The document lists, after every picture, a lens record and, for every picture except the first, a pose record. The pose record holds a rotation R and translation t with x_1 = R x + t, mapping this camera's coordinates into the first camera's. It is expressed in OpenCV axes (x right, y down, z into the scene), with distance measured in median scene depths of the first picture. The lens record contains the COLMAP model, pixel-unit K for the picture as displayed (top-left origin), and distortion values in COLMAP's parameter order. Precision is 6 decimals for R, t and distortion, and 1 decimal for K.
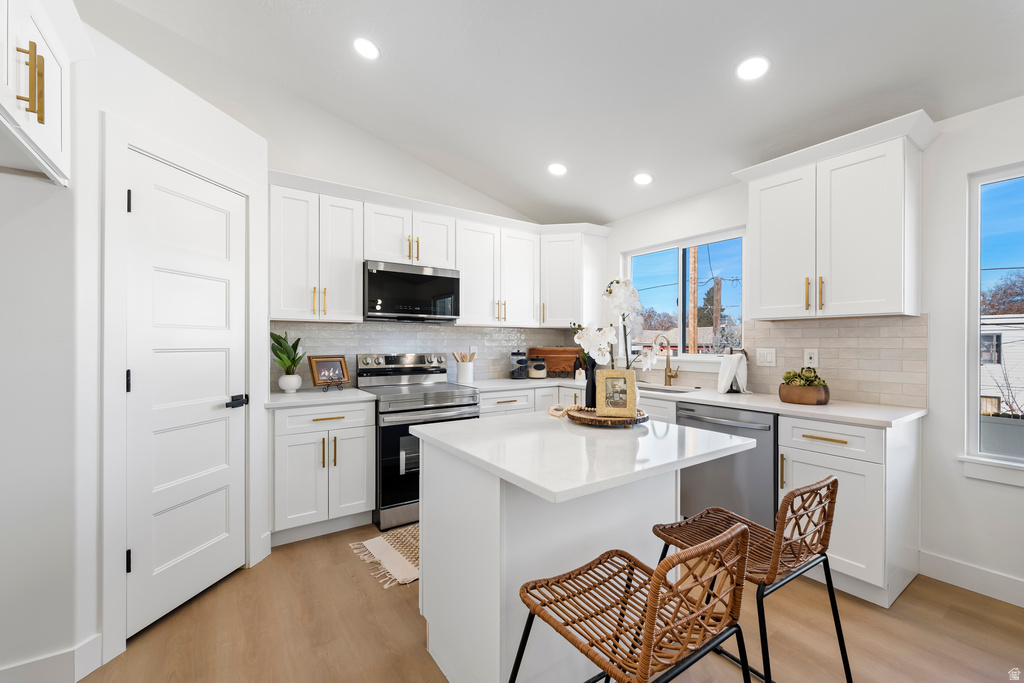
lens RADIAL K [[416.2, 0, 511.4], [0, 416.2, 345.0], [0, 0, 1]] dist [0.001110, -0.000783]
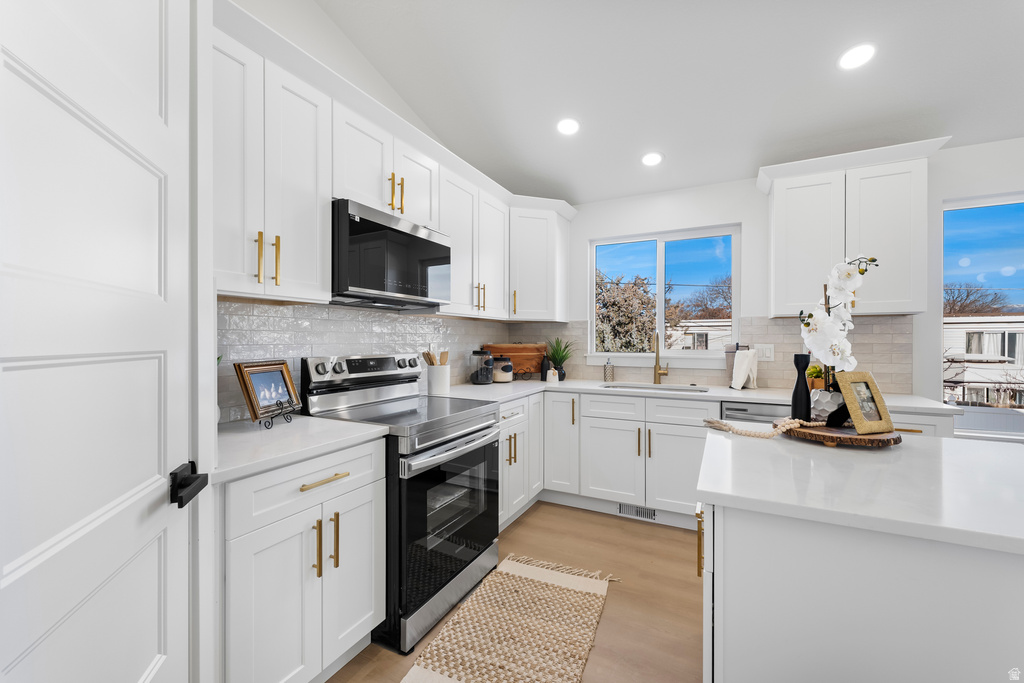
lens RADIAL K [[416.2, 0, 508.7], [0, 416.2, 343.4], [0, 0, 1]] dist [0.001110, -0.000783]
pose [[0.882145, -0.004271, 0.470958, -0.372847], [0.002001, 0.999984, 0.005321, -0.000471], [-0.470973, -0.003751, 0.882140, 0.326329]]
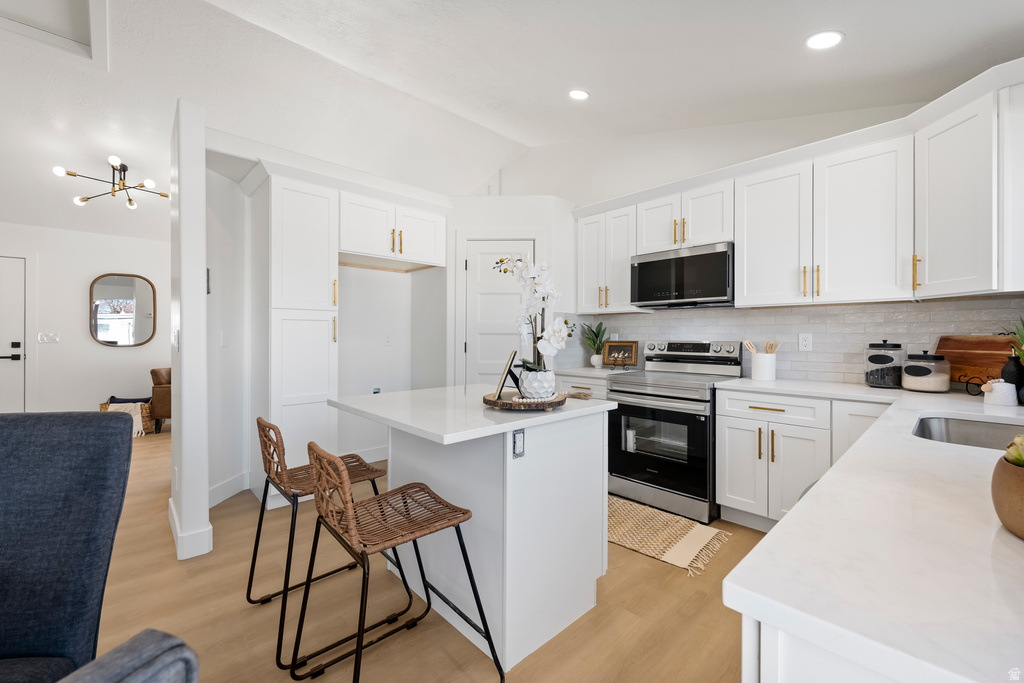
lens RADIAL K [[416.2, 0, 508.1], [0, 416.2, 337.8], [0, 0, 1]] dist [0.001110, -0.000783]
pose [[0.150007, 0.013624, -0.988591, 0.630918], [0.005025, 0.999882, 0.014542, -0.002307], [0.988672, -0.007149, 0.149920, 0.444040]]
